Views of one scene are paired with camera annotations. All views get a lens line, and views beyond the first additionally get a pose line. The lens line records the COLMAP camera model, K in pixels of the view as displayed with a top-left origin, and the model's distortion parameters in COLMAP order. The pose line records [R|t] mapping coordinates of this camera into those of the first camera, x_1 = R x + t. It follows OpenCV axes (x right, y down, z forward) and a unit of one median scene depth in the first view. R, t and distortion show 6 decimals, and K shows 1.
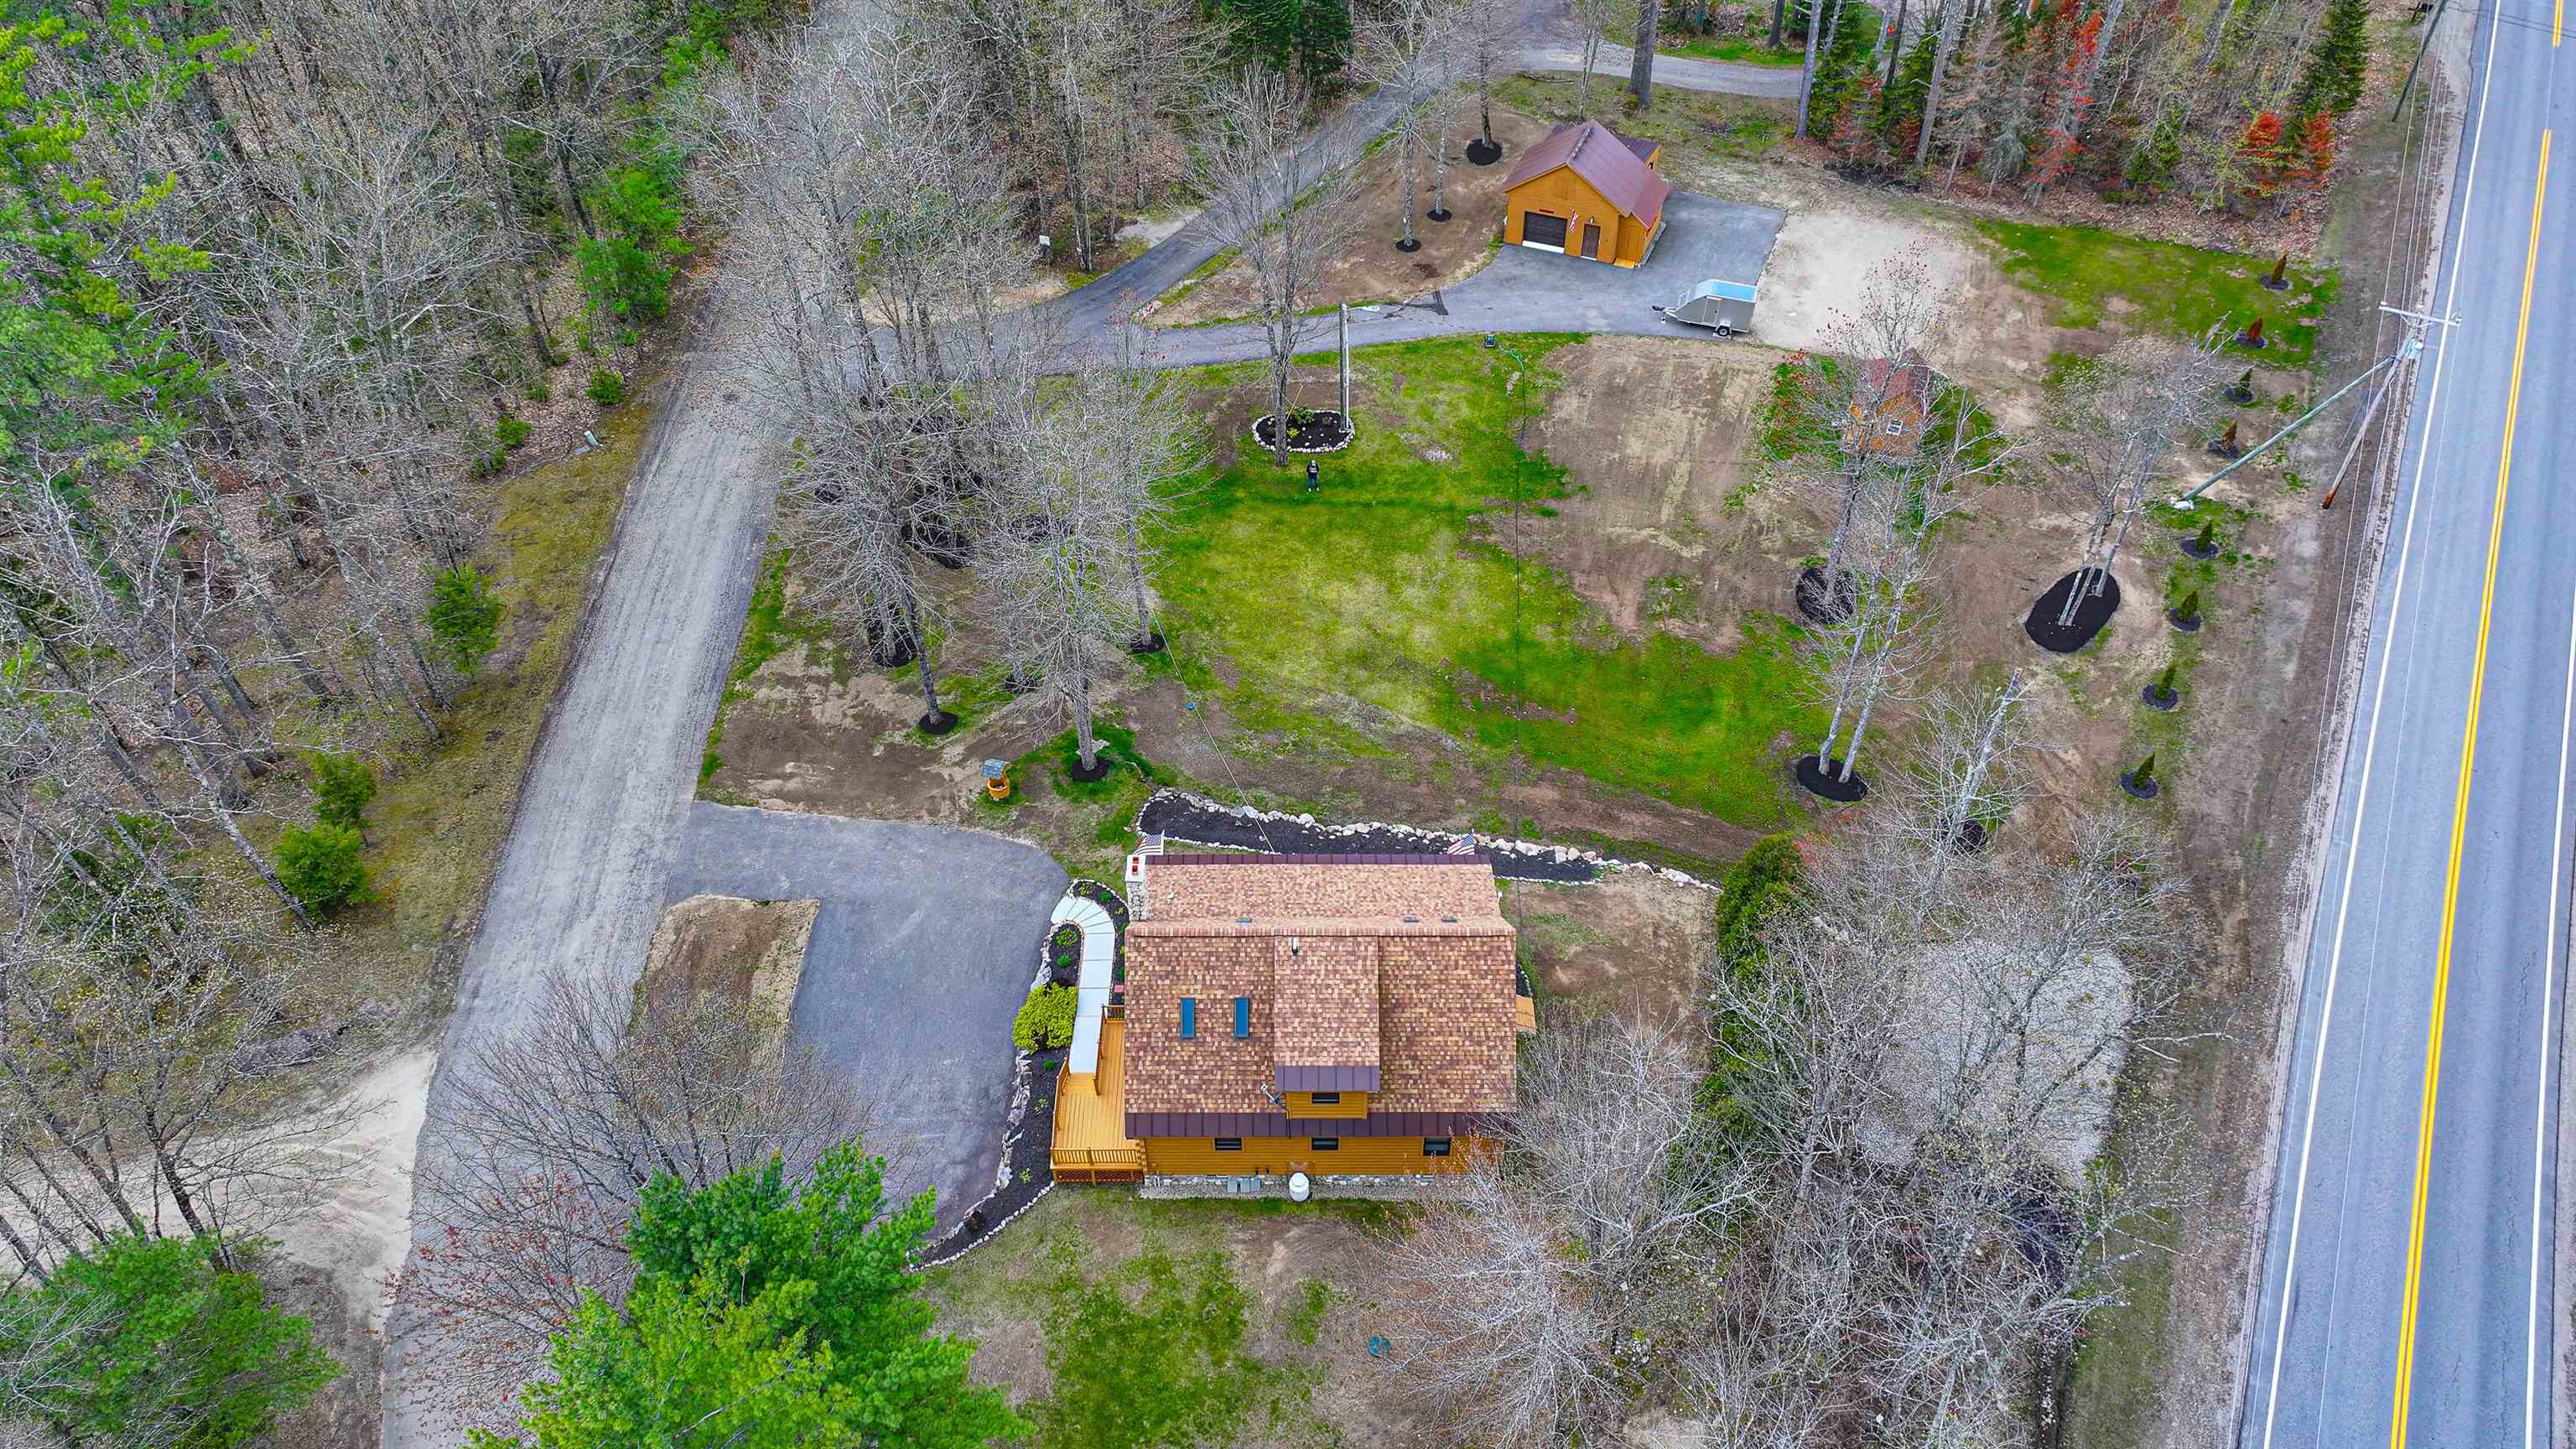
lens RADIAL K [[1787.6, 0, 1288.0], [0, 1787.6, 724.5], [0, 0, 1]] dist [0.001488, -0.000862]
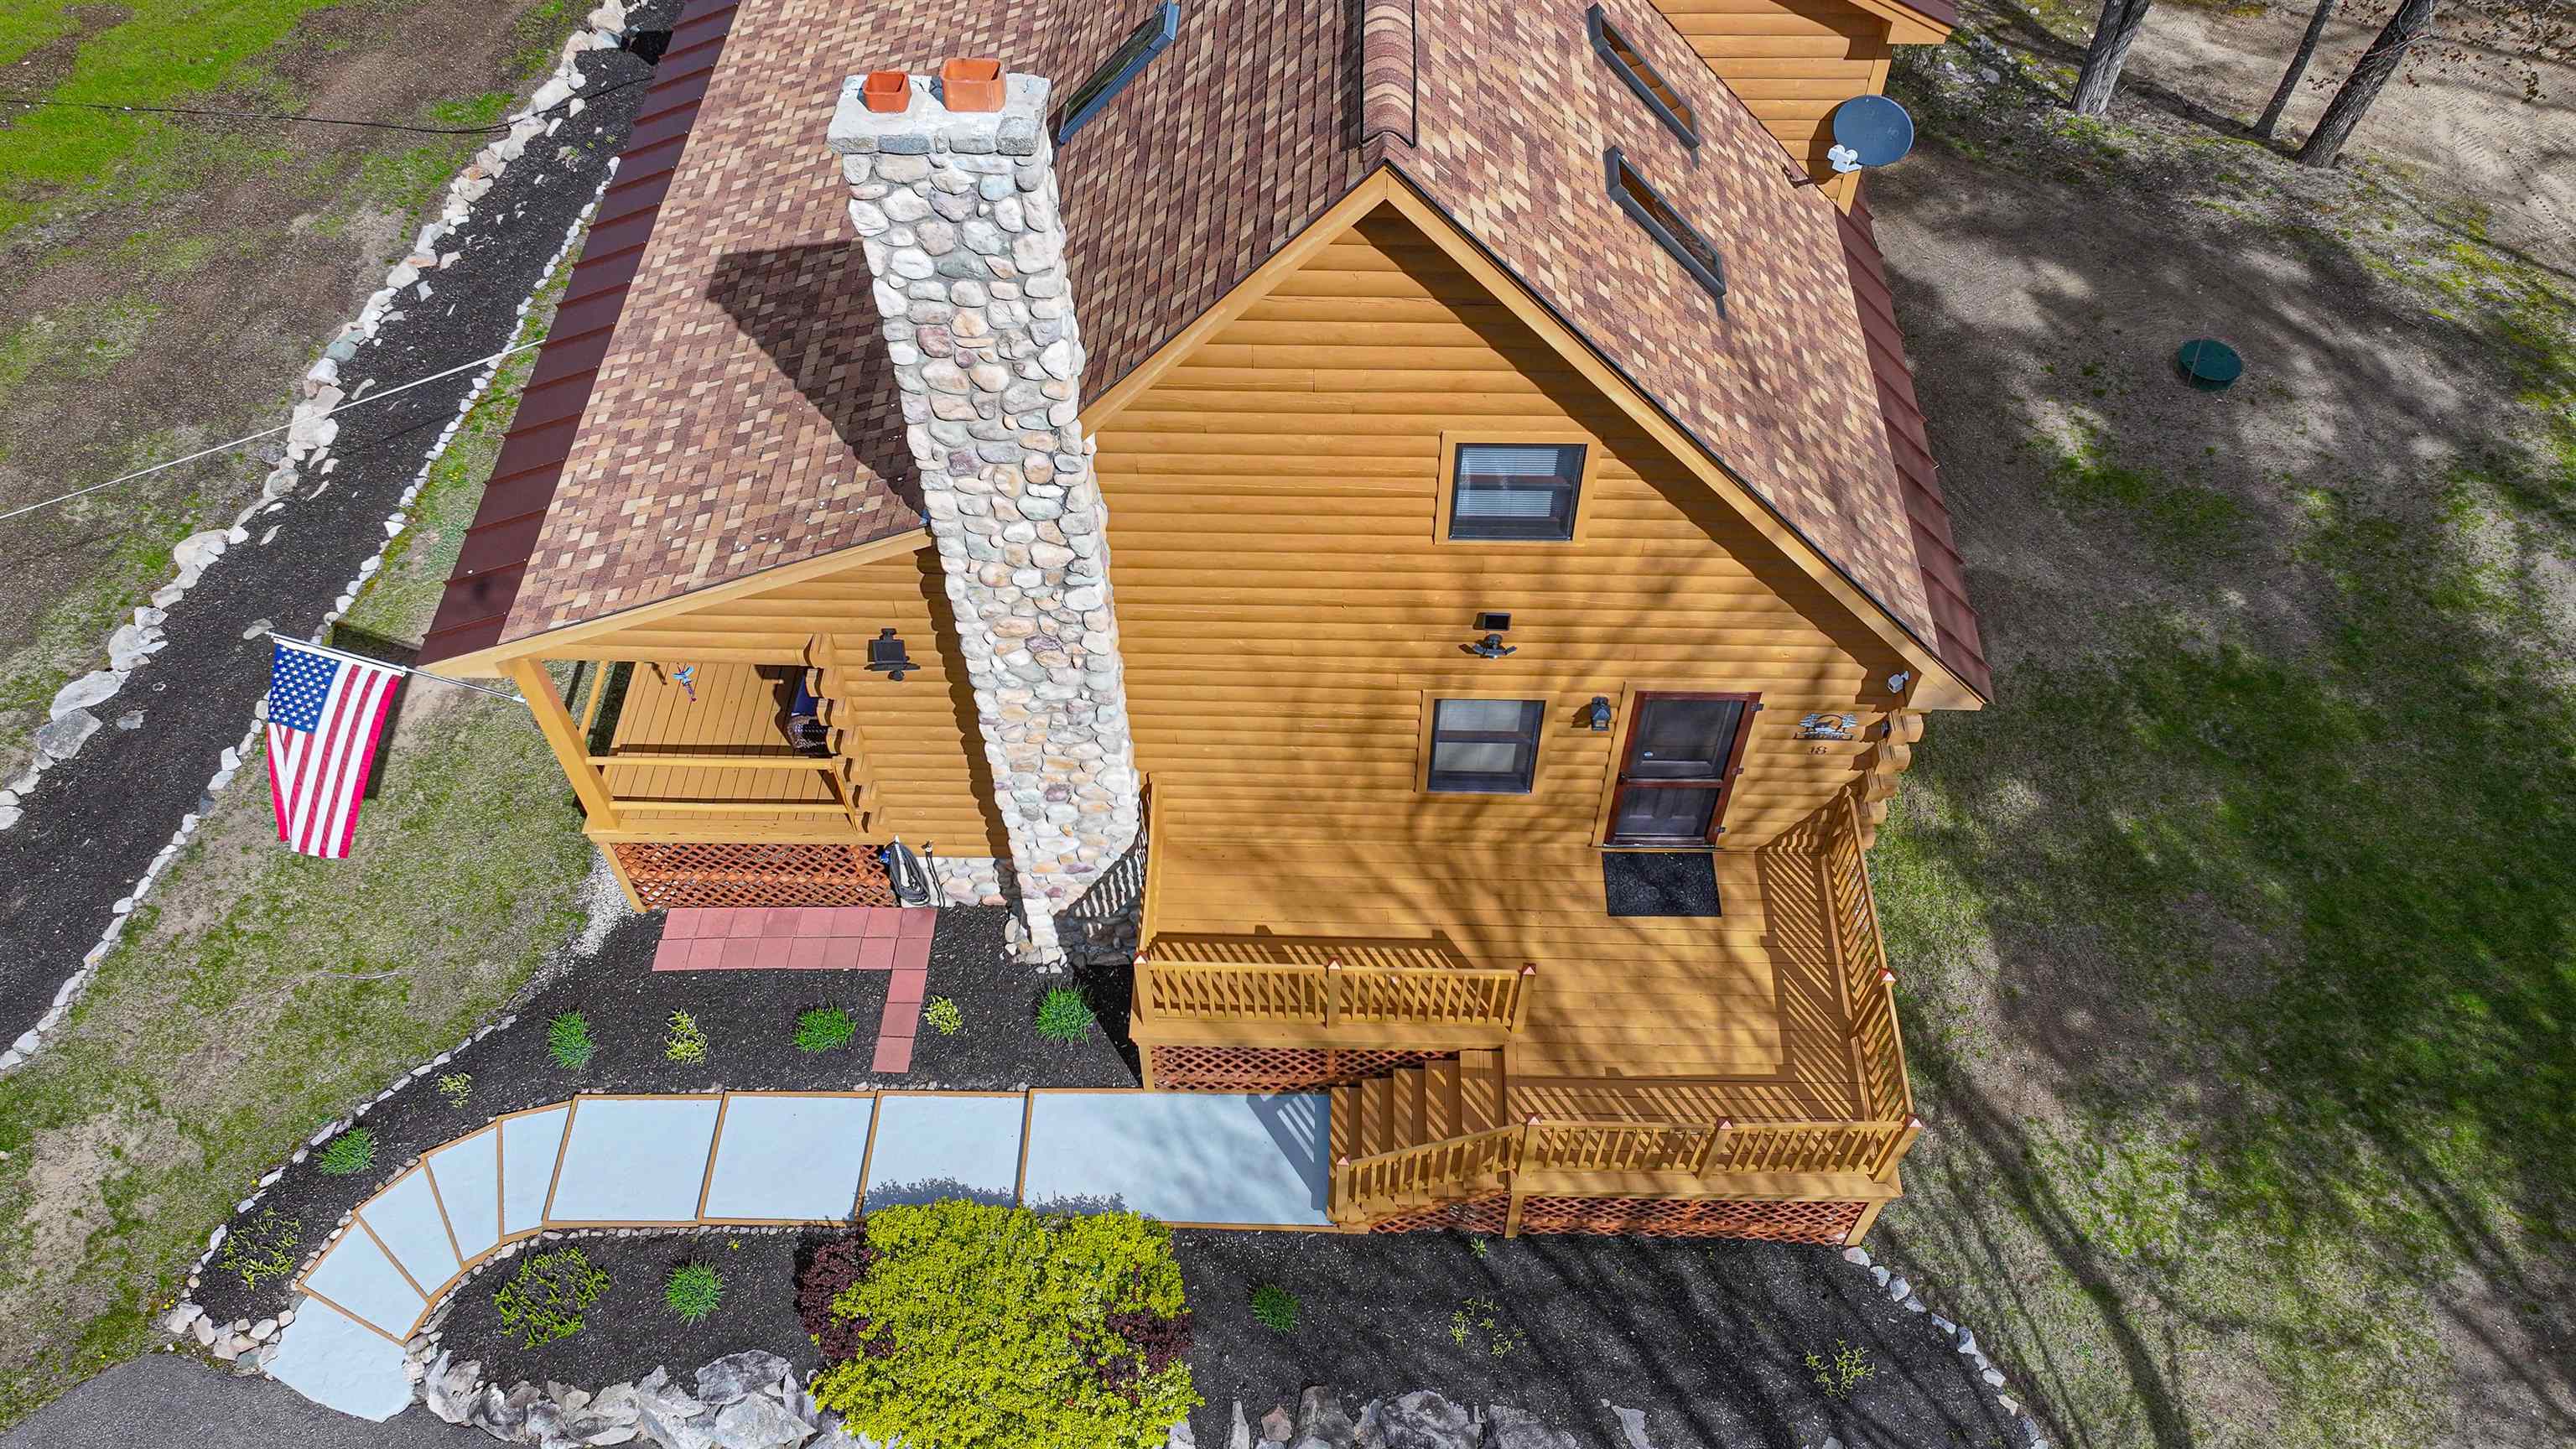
lens RADIAL K [[1796.3, 0, 1320.7], [0, 1796.3, 718.8], [0, 0, 1]] dist [0.005280, 0.005298]
pose [[0.010560, -0.789822, 0.613245, -0.168832], [0.706451, 0.439925, 0.554430, 0.028879], [-0.707683, 0.427373, 0.562617, 0.658514]]
